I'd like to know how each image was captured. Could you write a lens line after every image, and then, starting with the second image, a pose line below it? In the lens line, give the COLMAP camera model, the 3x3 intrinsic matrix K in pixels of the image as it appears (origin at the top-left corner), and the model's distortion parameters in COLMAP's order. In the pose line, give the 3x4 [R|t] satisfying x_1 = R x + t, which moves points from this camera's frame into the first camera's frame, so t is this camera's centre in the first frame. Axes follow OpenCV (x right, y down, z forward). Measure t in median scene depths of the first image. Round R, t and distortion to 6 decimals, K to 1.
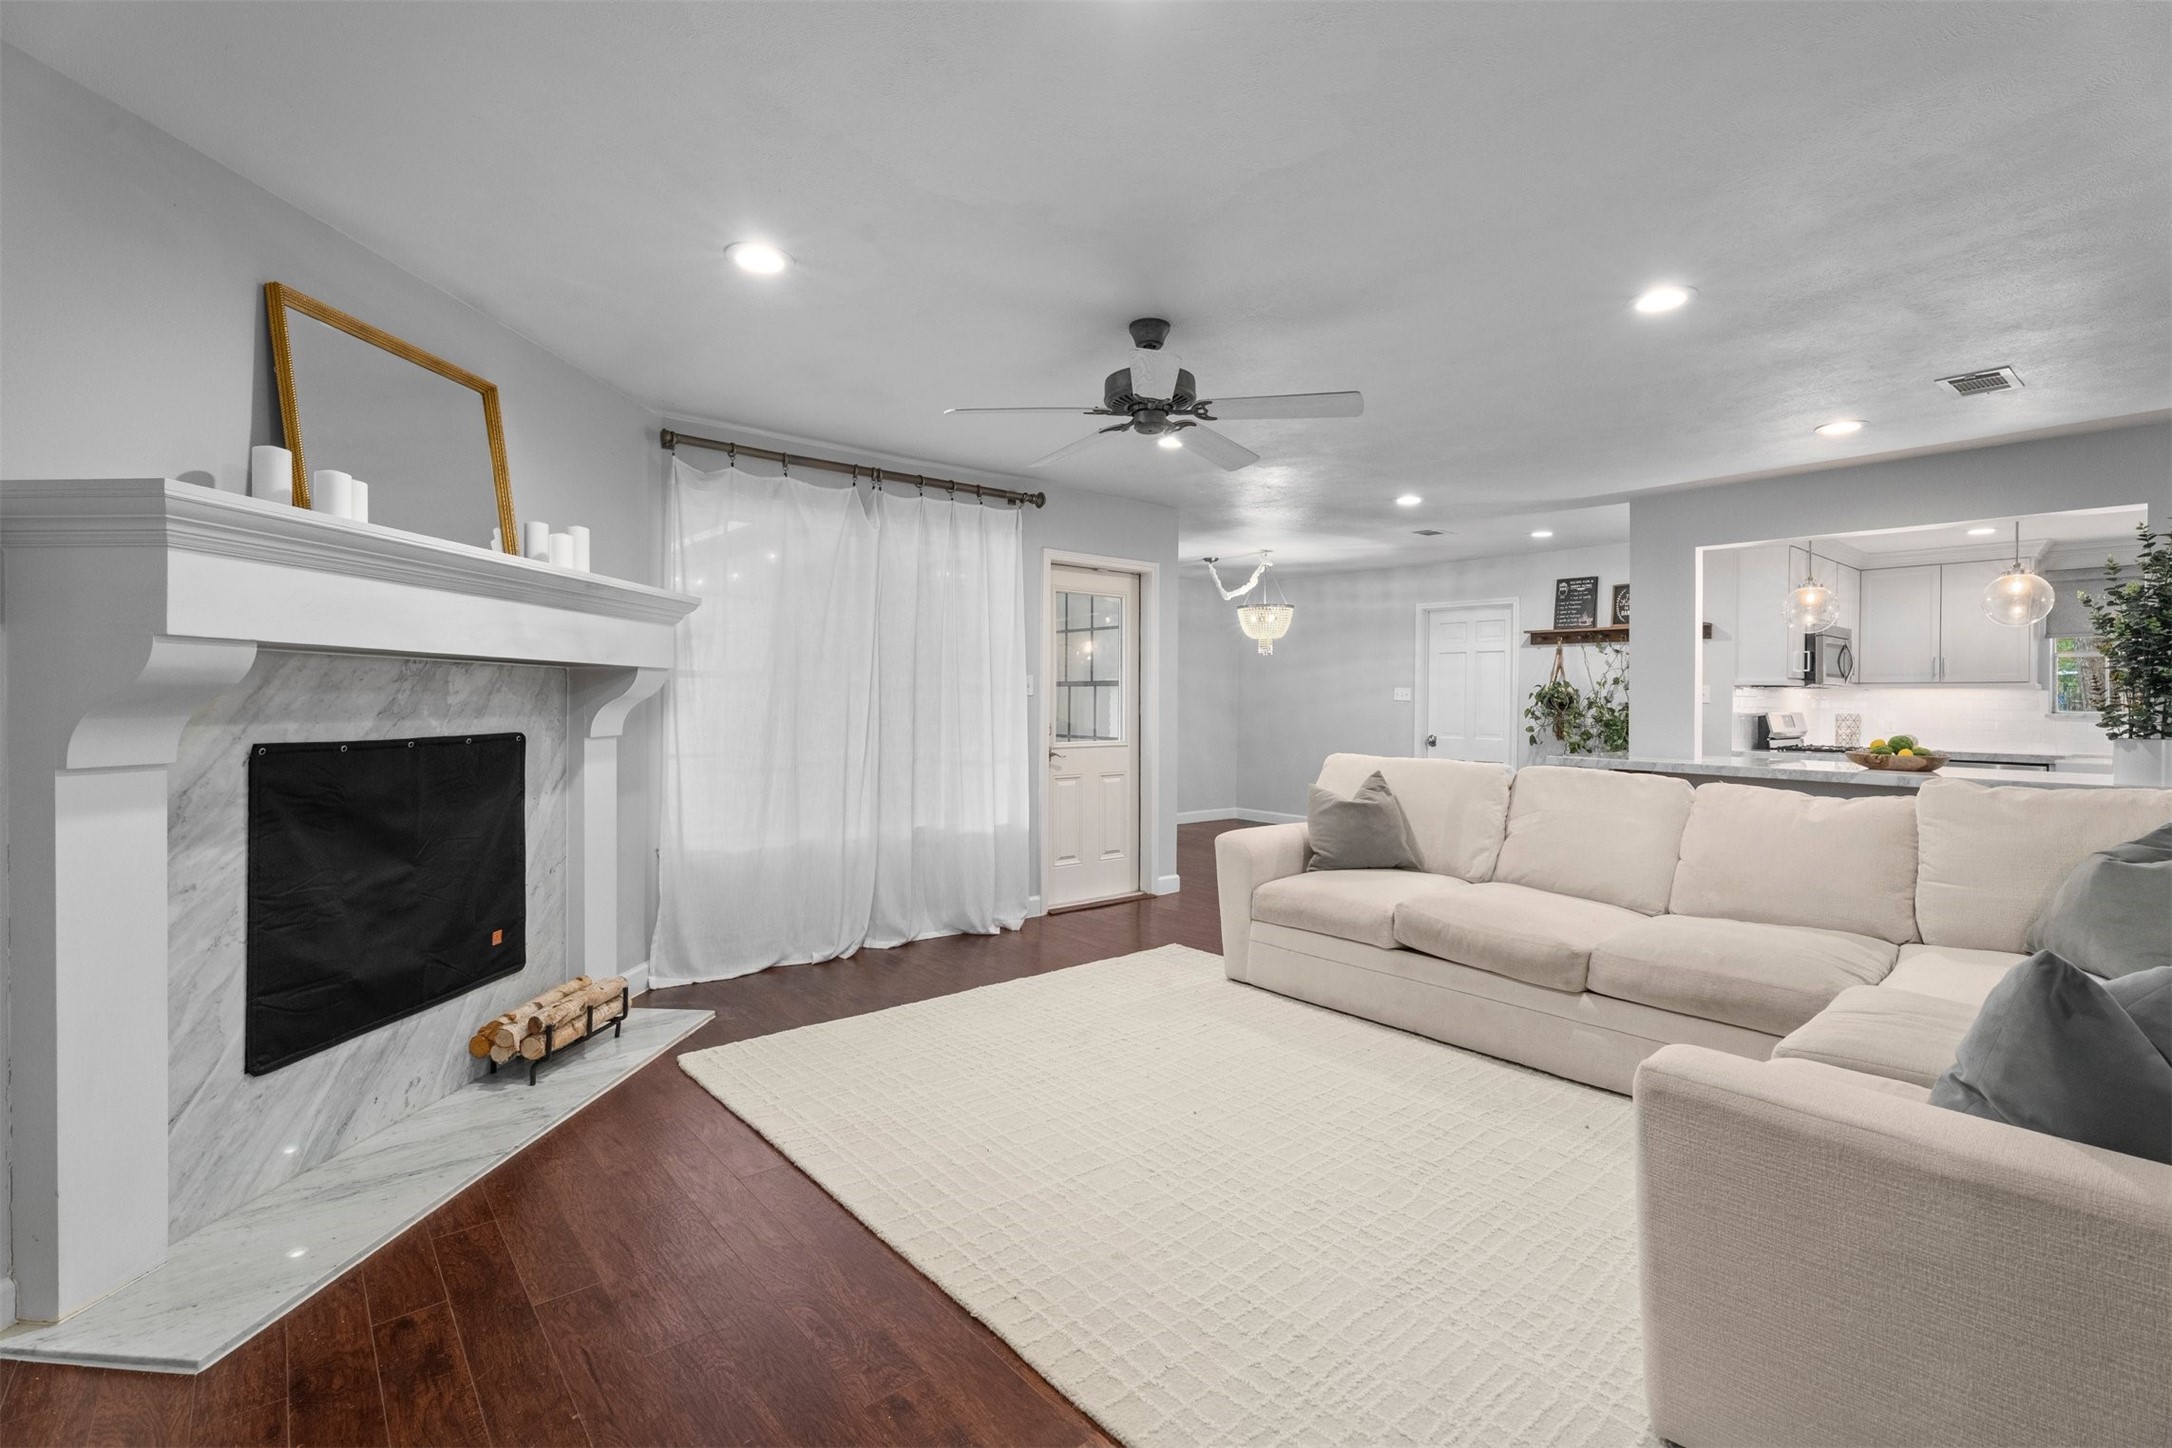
lens RADIAL K [[971.1, 0, 1087.0], [0, 971.1, 716.4], [0, 0, 1]] dist [0.001359, 0.000286]
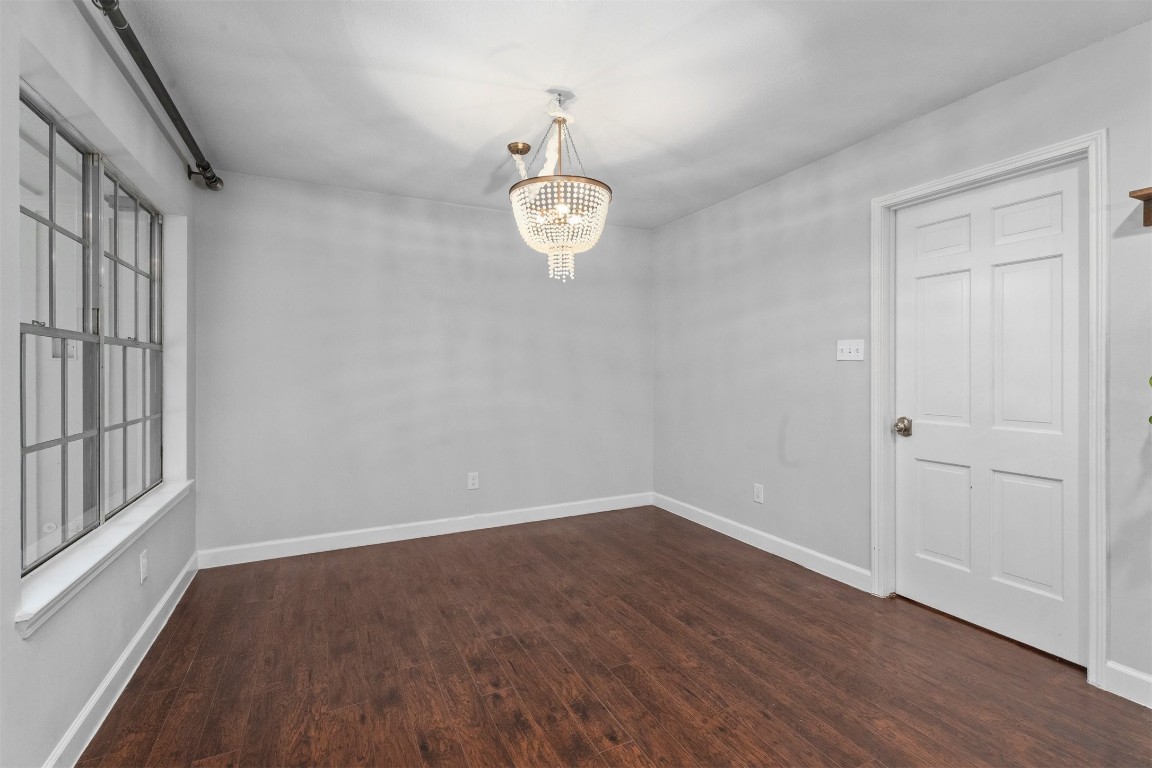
lens RADIAL K [[515.1, 0, 576.6], [0, 515.1, 377.3], [0, 0, 1]] dist [0.001359, 0.000286]
pose [[0.967531, -0.008560, -0.252609, 0.241260], [0.006632, 0.999942, -0.008481, -0.003843], [0.252667, 0.006530, 0.967531, 0.643782]]
